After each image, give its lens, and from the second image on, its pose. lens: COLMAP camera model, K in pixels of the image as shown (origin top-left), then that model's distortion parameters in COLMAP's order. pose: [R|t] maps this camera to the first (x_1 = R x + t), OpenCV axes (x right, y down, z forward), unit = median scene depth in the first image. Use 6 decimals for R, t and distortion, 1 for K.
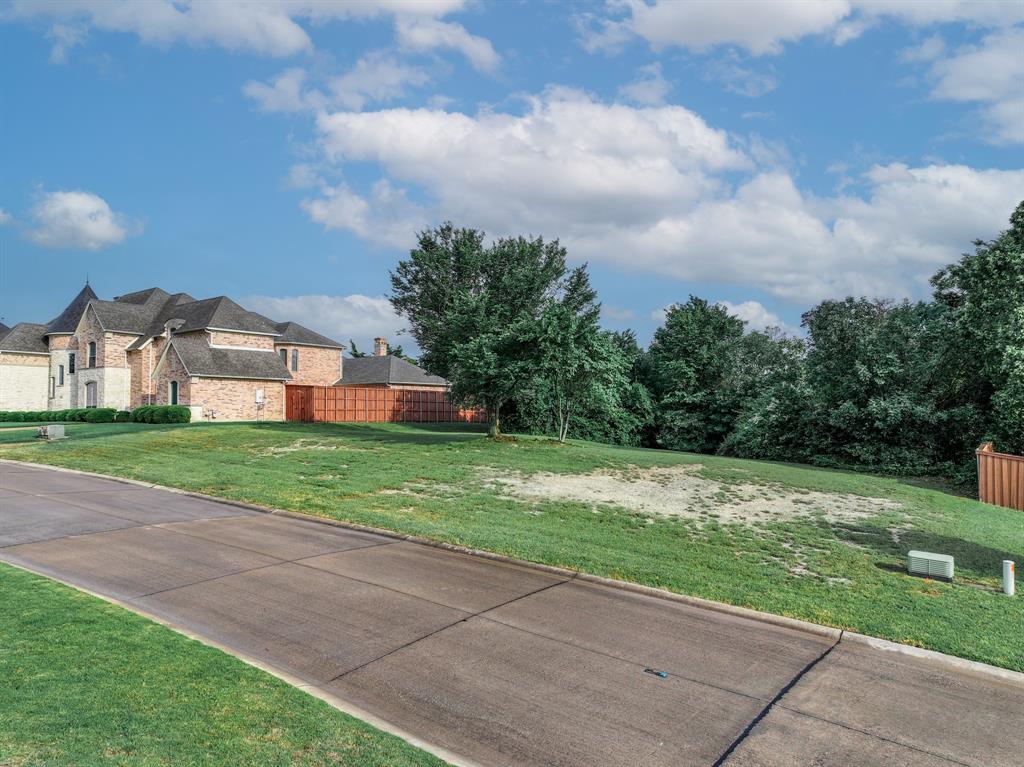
lens RADIAL K [[716.3, 0, 512.0], [0, 716.3, 383.5], [0, 0, 1]] dist [0.005745, 0.001974]
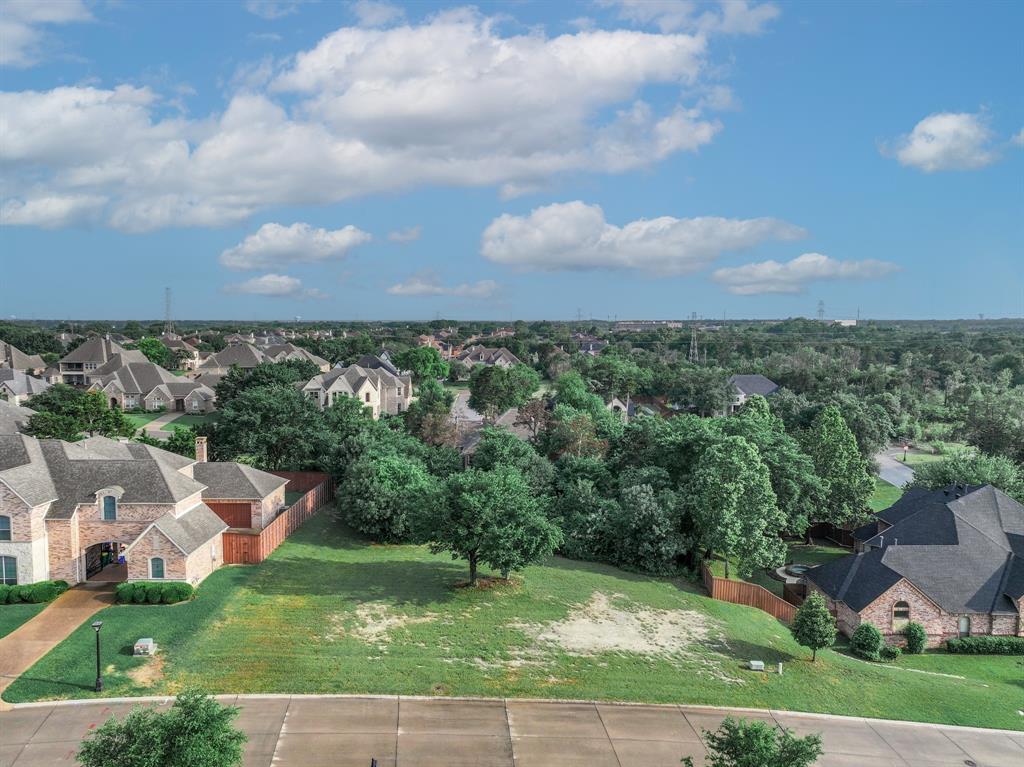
lens RADIAL K [[736.3, 0, 510.6], [0, 736.3, 366.6], [0, 0, 1]] dist [0.001597, 0.006661]
pose [[0.790707, -0.021855, 0.611805, -0.692588], [-0.041936, 0.995081, 0.089746, -0.406581], [-0.610757, -0.096620, 0.785901, -0.213965]]
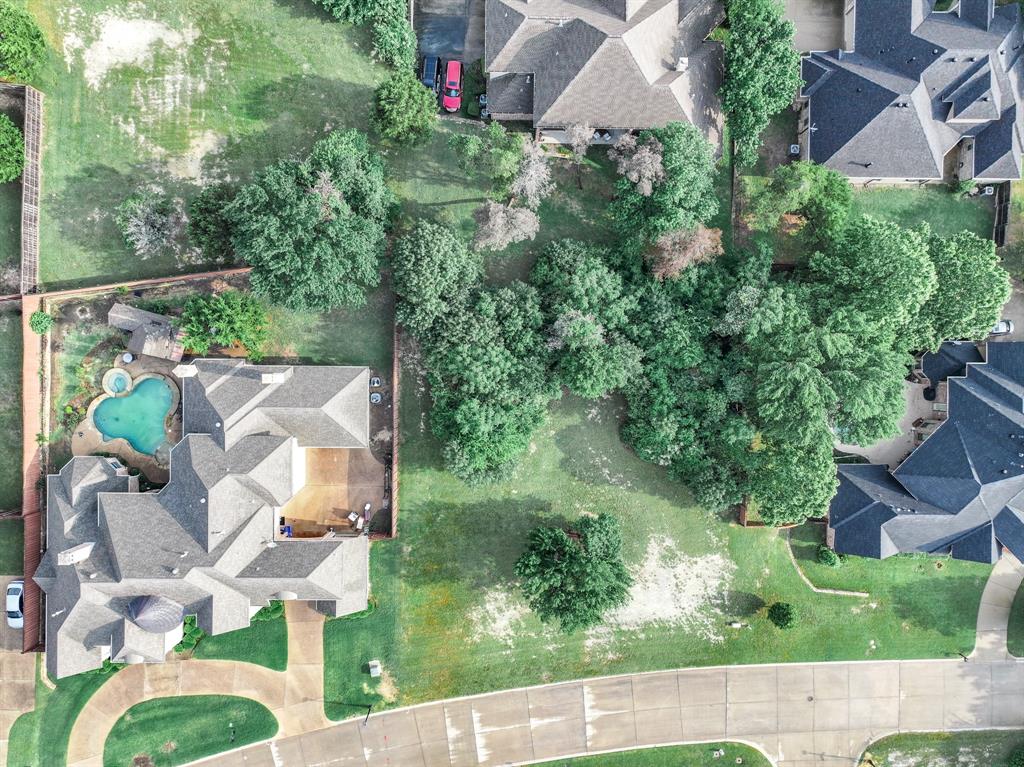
lens RADIAL K [[716.3, 0, 512.0], [0, 716.3, 383.5], [0, 0, 1]] dist [0.005745, 0.001974]
pose [[0.799824, -0.599992, 0.017062, 0.094029], [-0.050154, -0.038478, 0.998000, -1.502528], [-0.598136, -0.799080, -0.060867, 1.192480]]
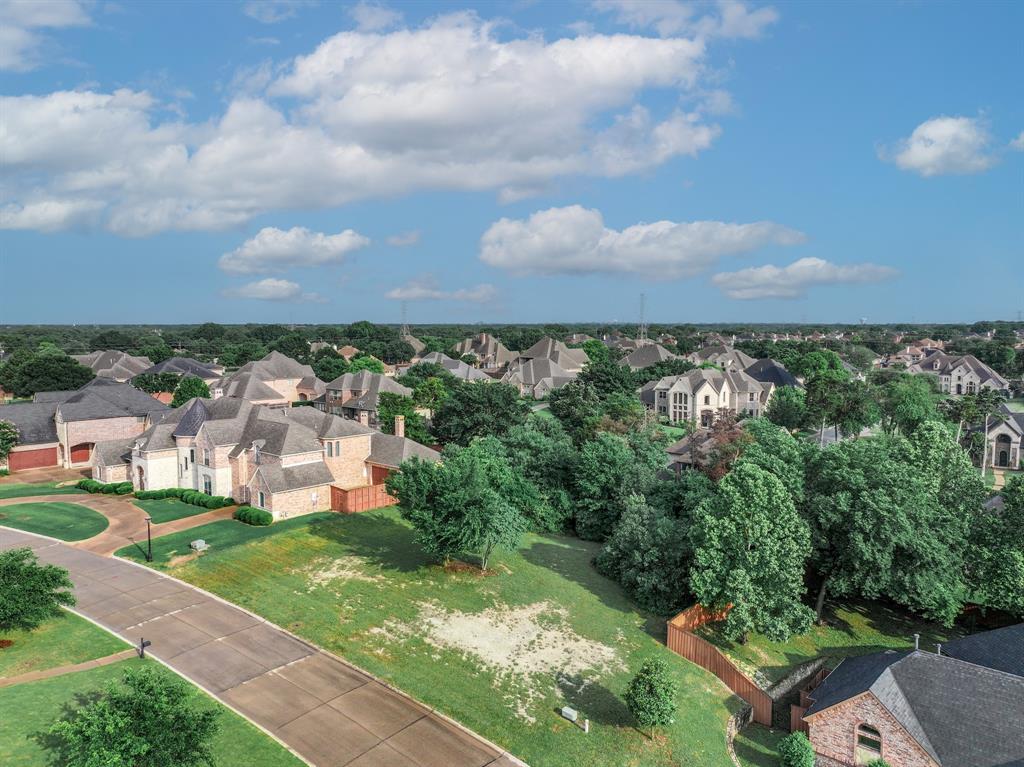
lens RADIAL K [[728.3, 0, 512.0], [0, 728.3, 383.5], [0, 0, 1]] dist [0.008476, -0.000320]
pose [[0.996930, 0.019447, -0.075851, 0.190287], [-0.009477, 0.991515, 0.129649, -0.432205], [0.077729, -0.128532, 0.988655, -0.496919]]
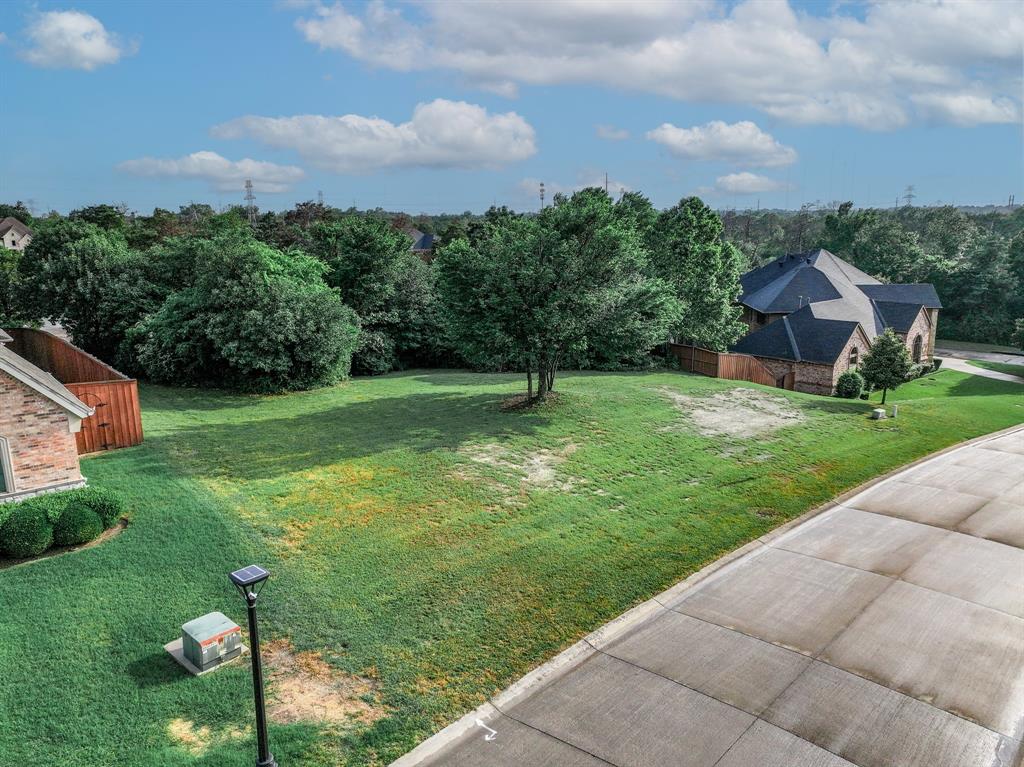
lens RADIAL K [[728.3, 0, 512.0], [0, 728.3, 383.5], [0, 0, 1]] dist [0.008476, -0.000320]
pose [[0.223111, -0.201306, 0.953781, -0.735550], [-0.035881, 0.976085, 0.214407, -0.121989], [-0.974132, -0.082059, 0.210552, 0.596271]]
